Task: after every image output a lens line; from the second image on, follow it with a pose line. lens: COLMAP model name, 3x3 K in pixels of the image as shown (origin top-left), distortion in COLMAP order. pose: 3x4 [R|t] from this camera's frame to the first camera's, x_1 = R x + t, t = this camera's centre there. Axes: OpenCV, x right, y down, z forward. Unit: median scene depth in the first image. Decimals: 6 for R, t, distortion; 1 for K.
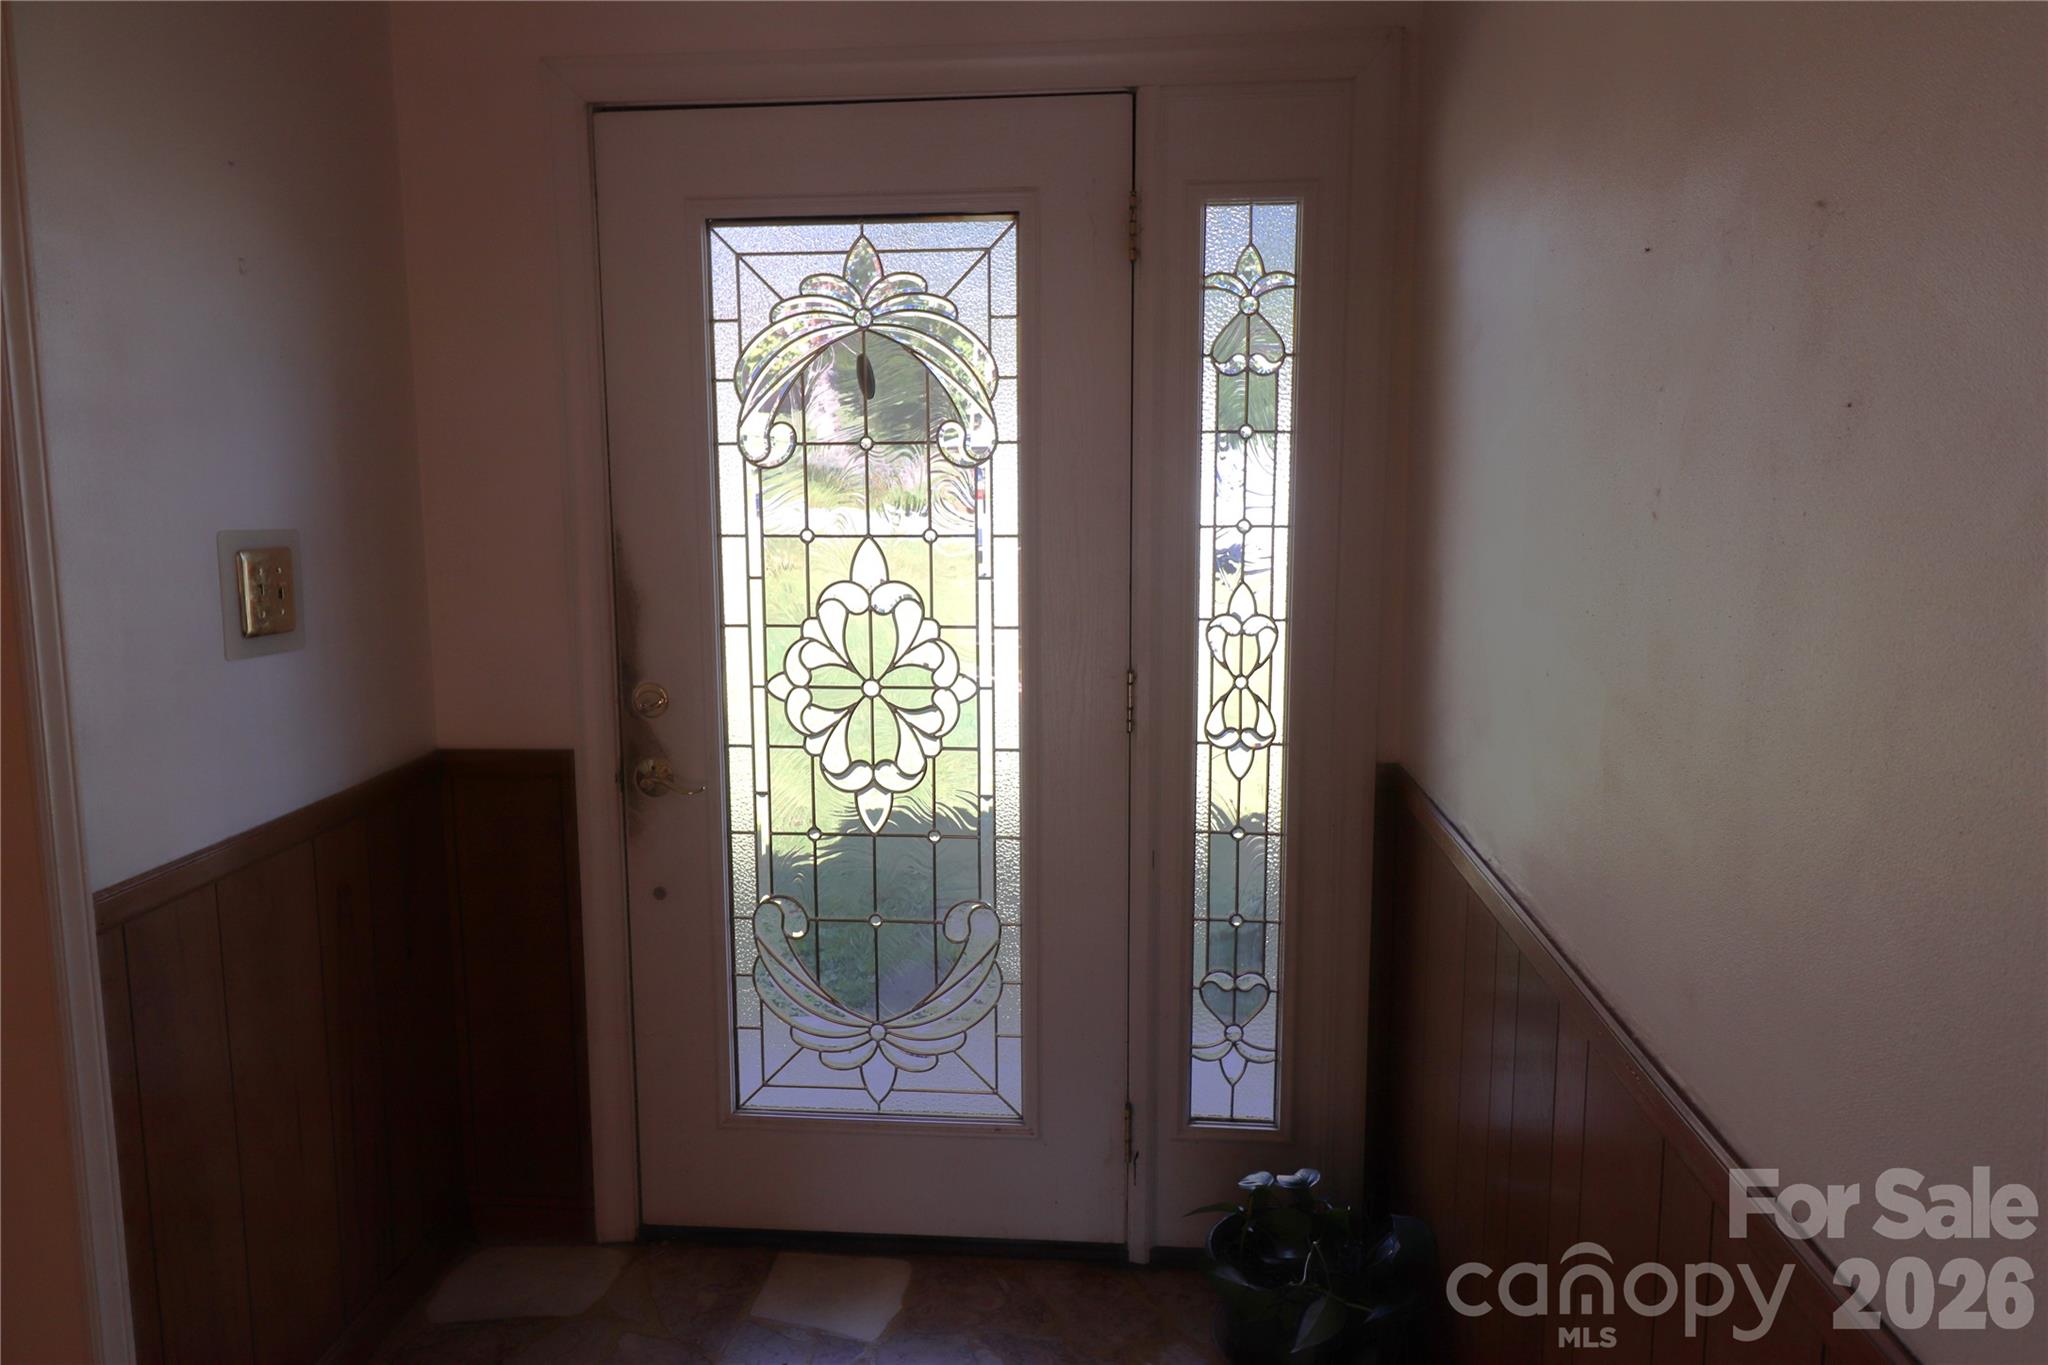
lens RADIAL K [[1349.9, 0, 1023.4], [0, 1349.9, 654.8], [0, 0, 1]] dist [0.001121, 0.000556]
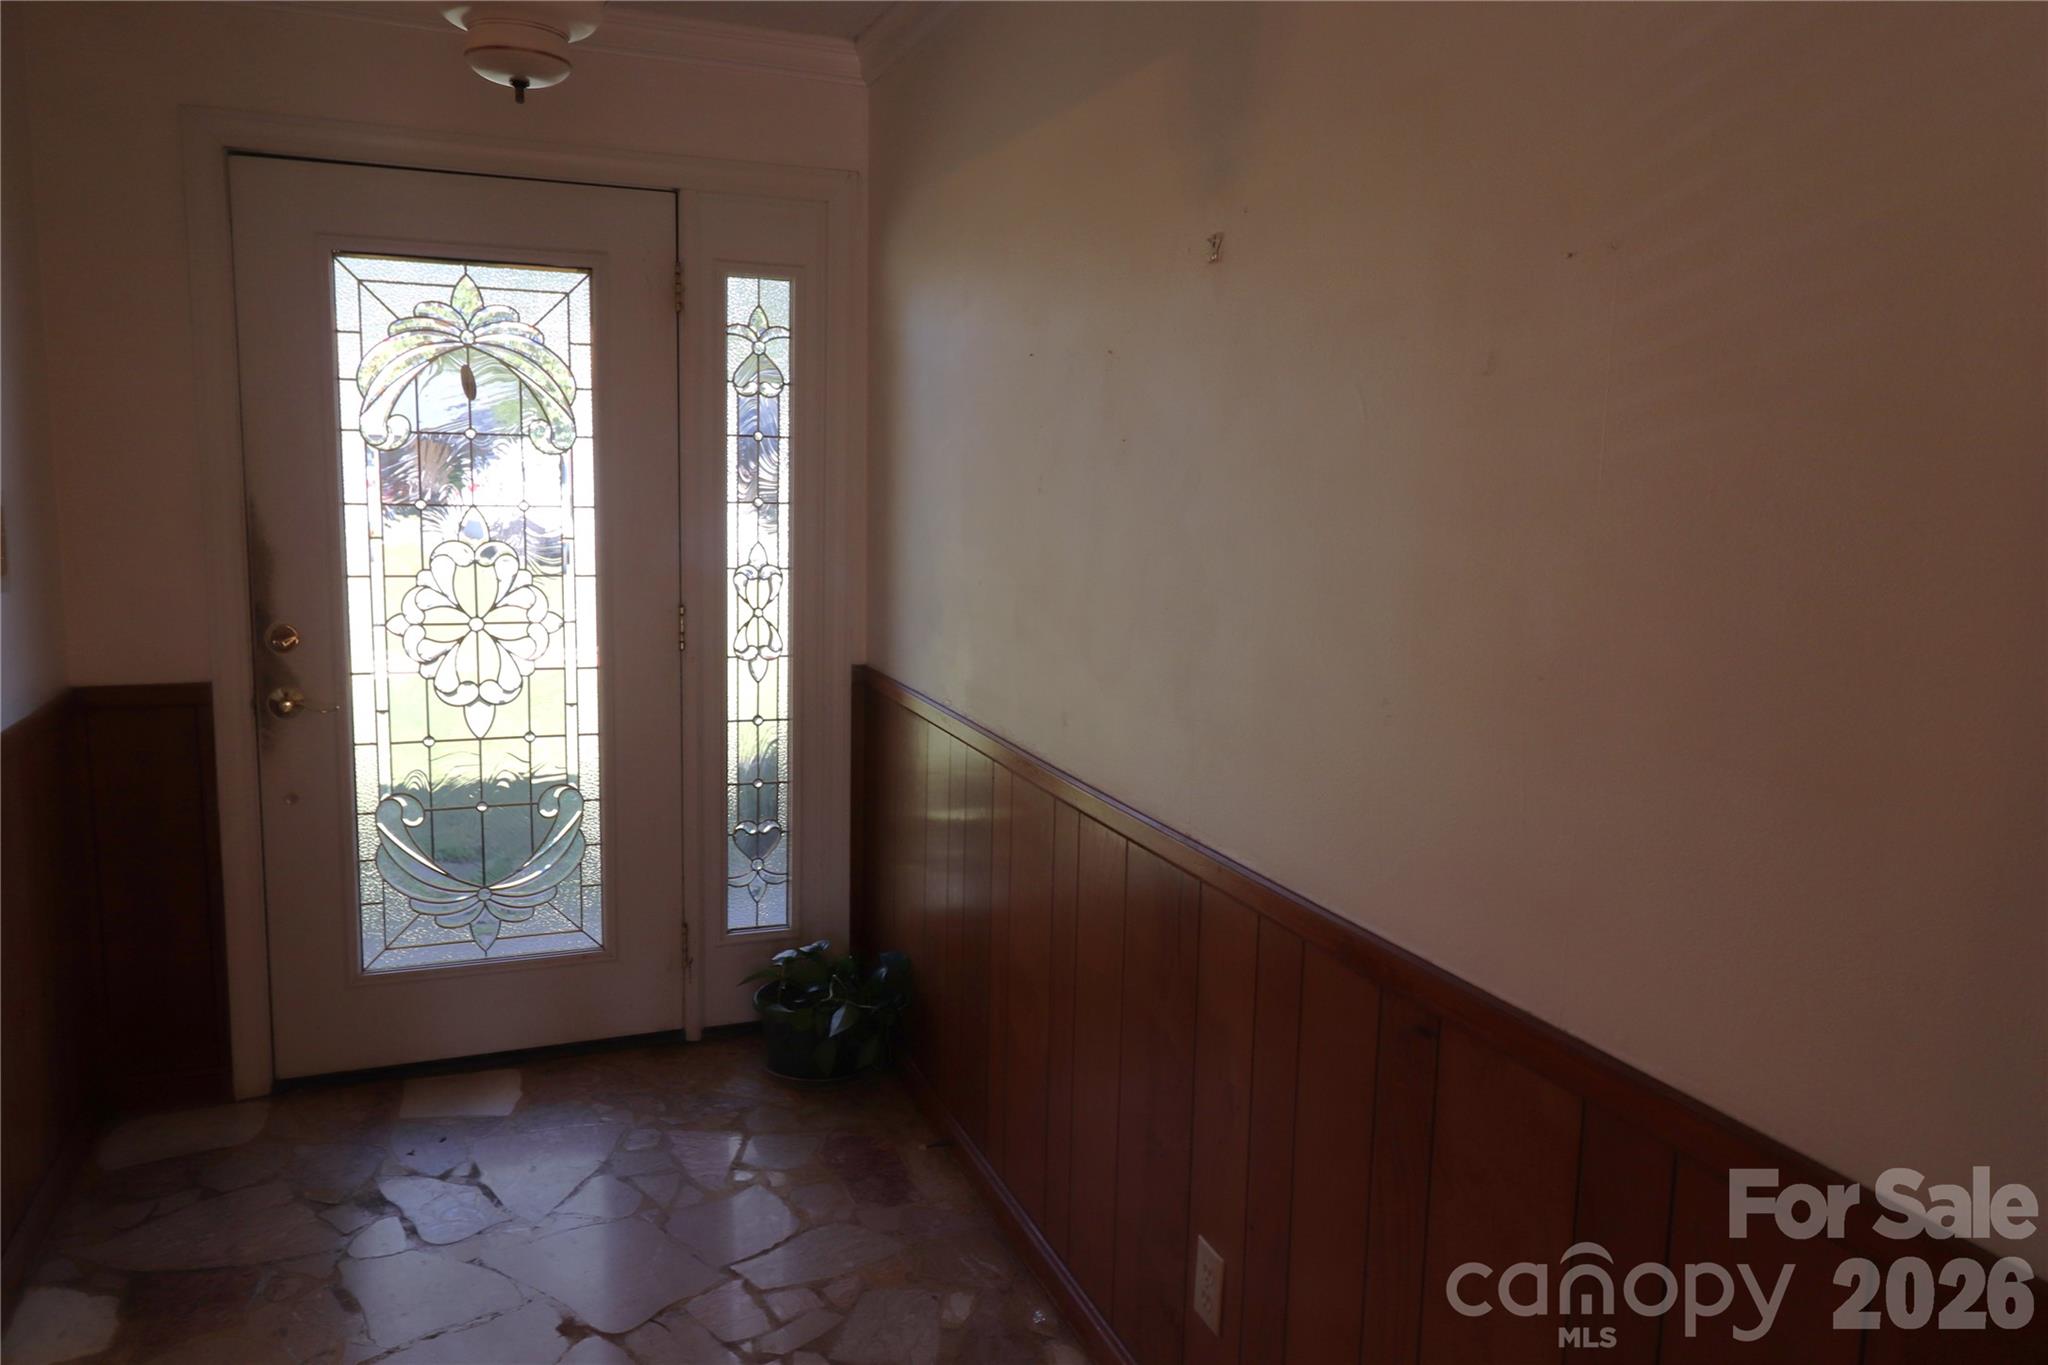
lens RADIAL K [[1398.8, 0, 1024.0], [0, 1398.8, 682.5], [0, 0, 1]] dist [-0.027474, -0.001179]
pose [[0.888862, -0.039972, 0.456429, -0.261542], [0.031246, 0.999156, 0.026653, 0.062482], [-0.457109, -0.009429, 0.889361, -0.431501]]
